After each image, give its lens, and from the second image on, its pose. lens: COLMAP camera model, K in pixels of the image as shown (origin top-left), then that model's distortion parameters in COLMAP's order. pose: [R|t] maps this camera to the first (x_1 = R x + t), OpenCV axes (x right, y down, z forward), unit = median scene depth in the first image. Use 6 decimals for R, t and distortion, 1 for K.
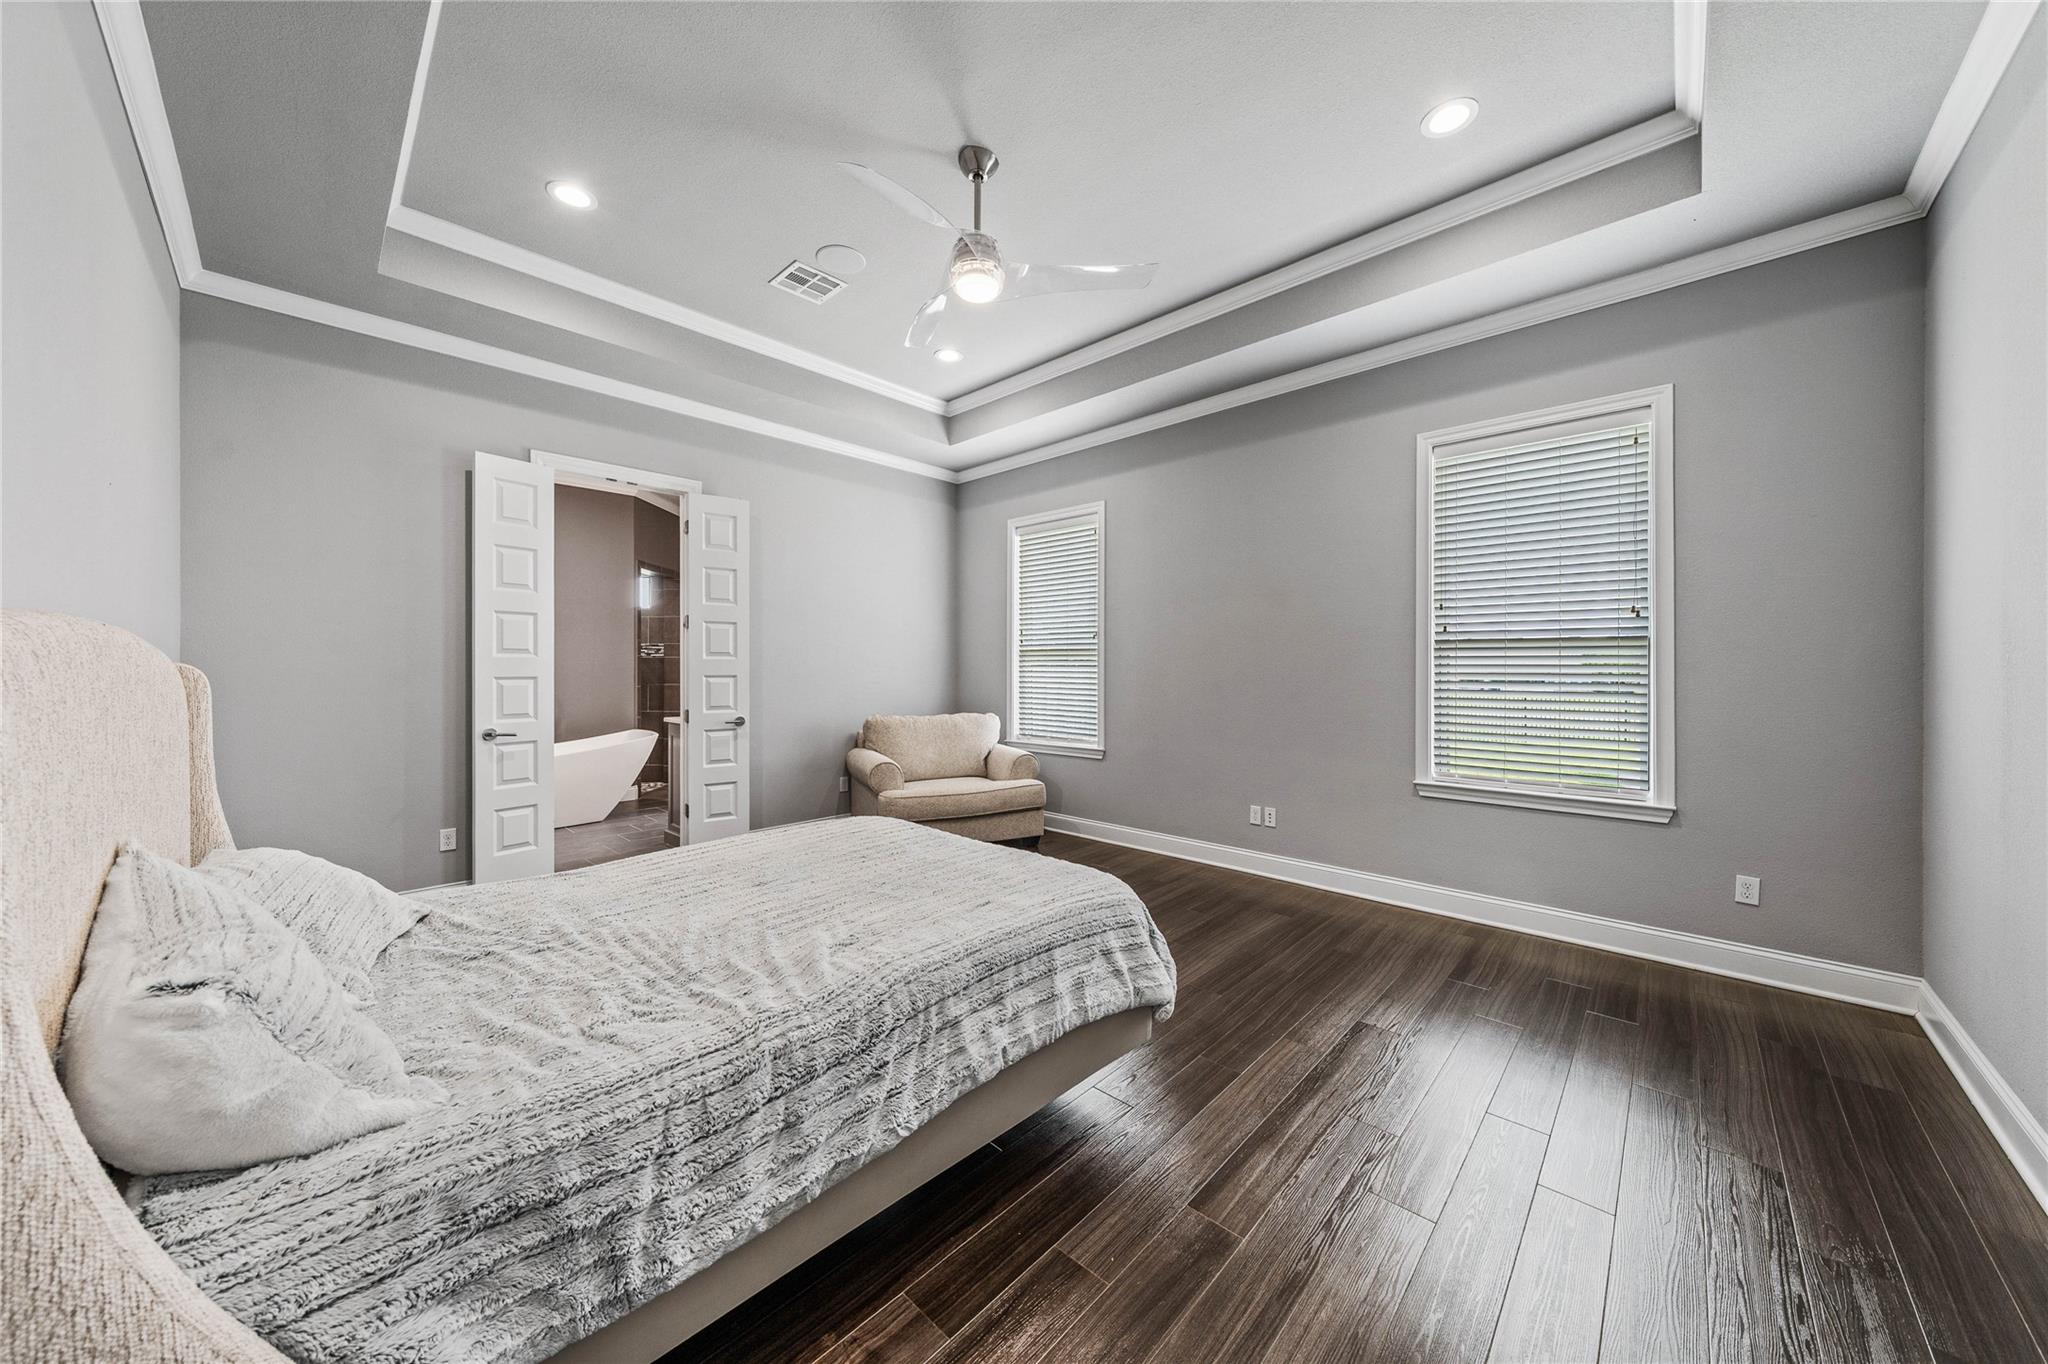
lens RADIAL K [[695.7, 0, 1024.2], [0, 695.7, 676.5], [0, 0, 1]] dist [0.002092, 0.000084]
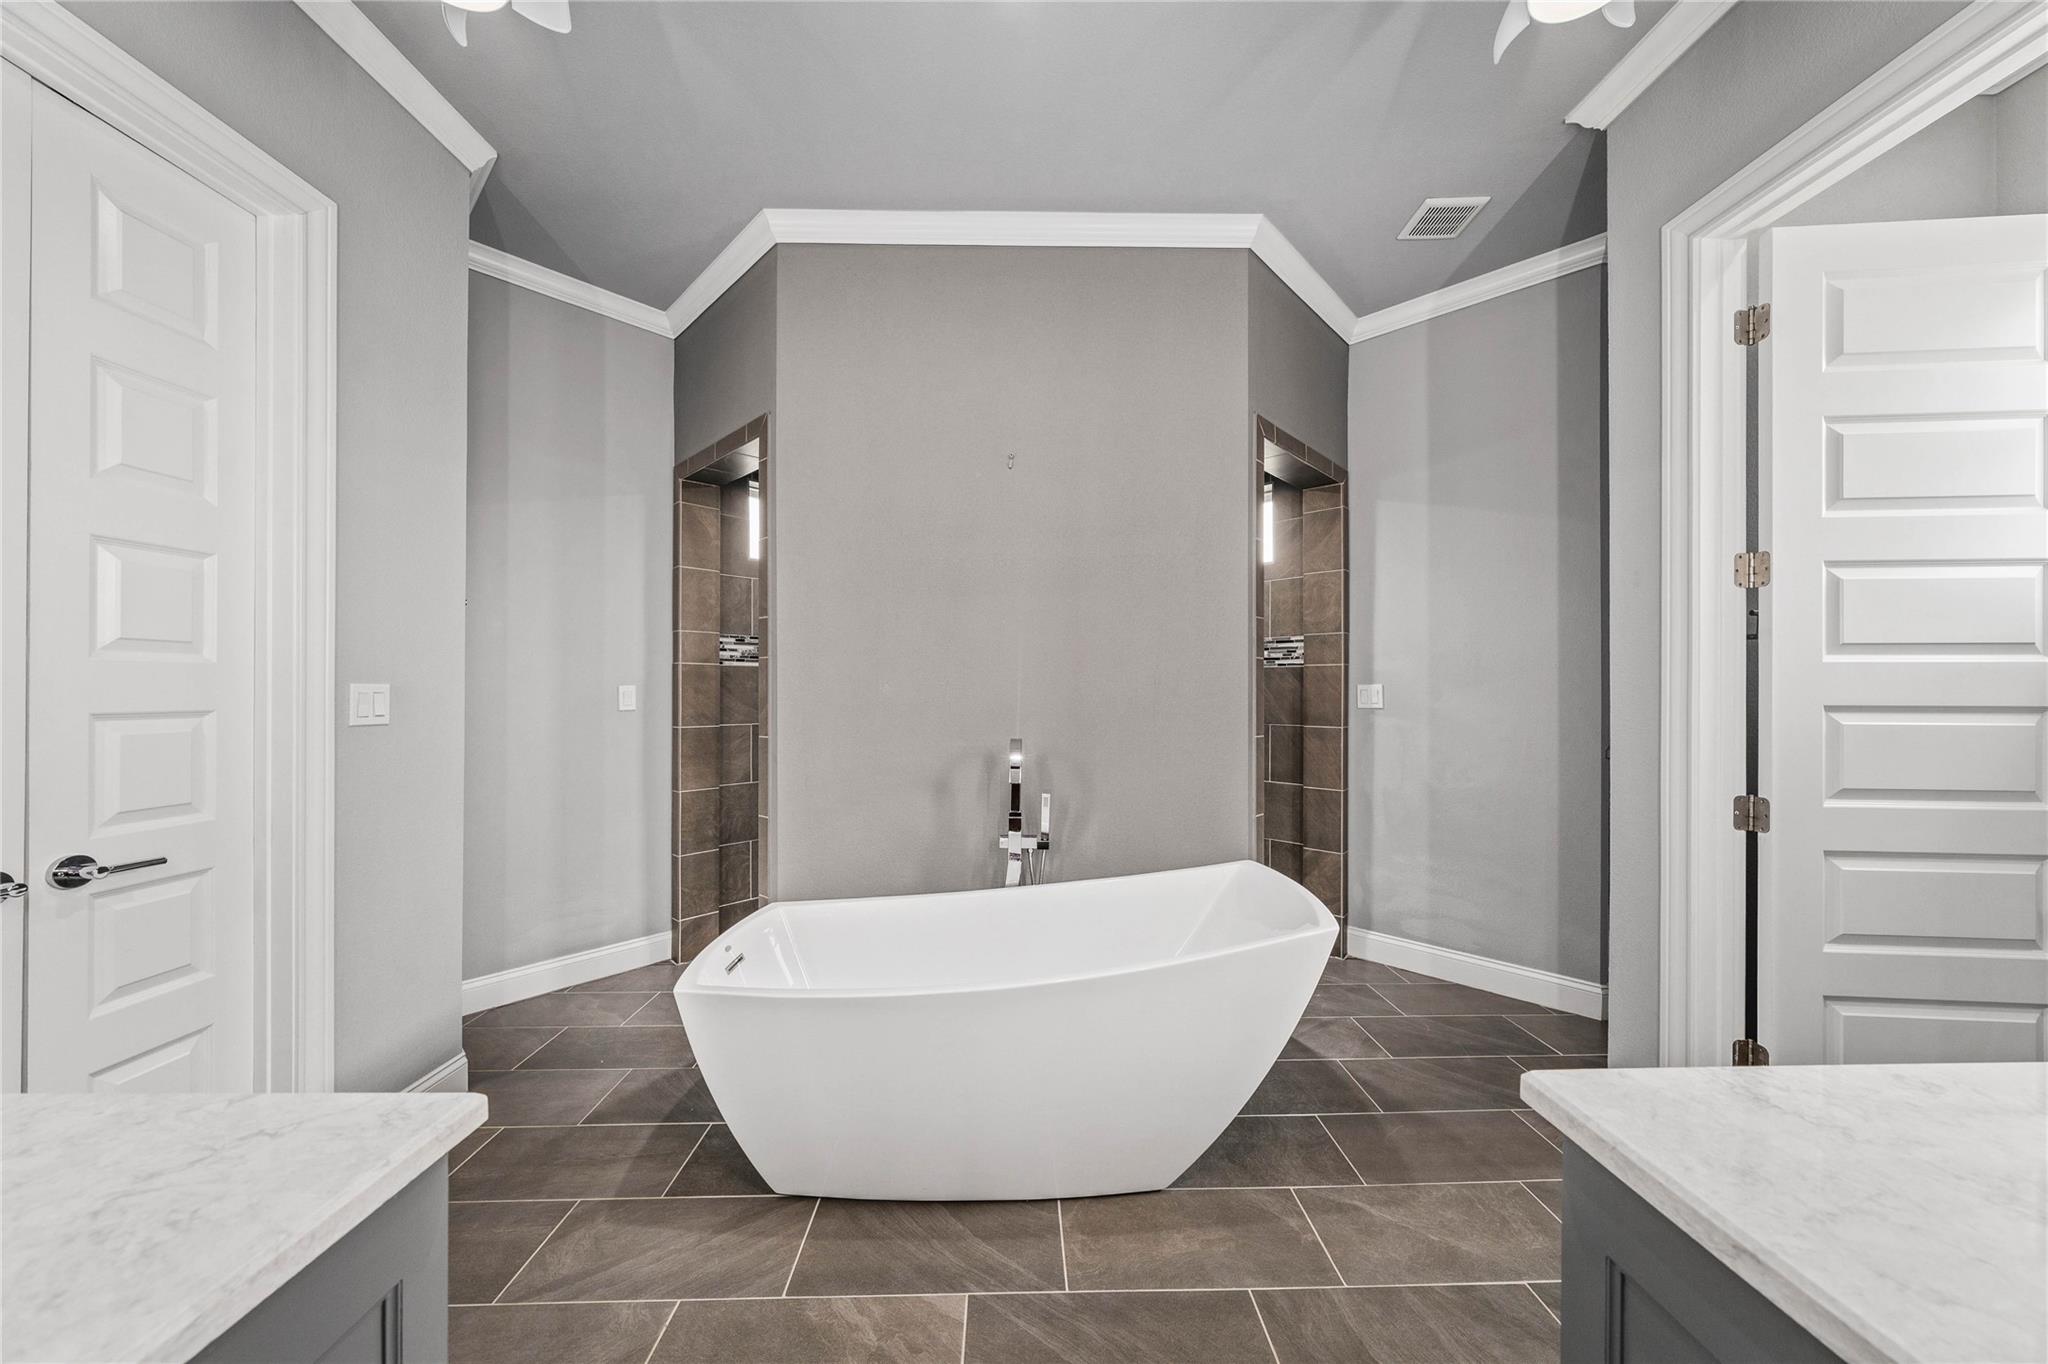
lens RADIAL K [[695.7, 0, 1020.6], [0, 695.7, 679.8], [0, 0, 1]] dist [0.002092, 0.000084]
pose [[0.694002, -0.007232, -0.719937, -0.322624], [0.007186, 0.999969, -0.003118, -0.018608], [0.719938, -0.003010, 0.694032, 0.560240]]
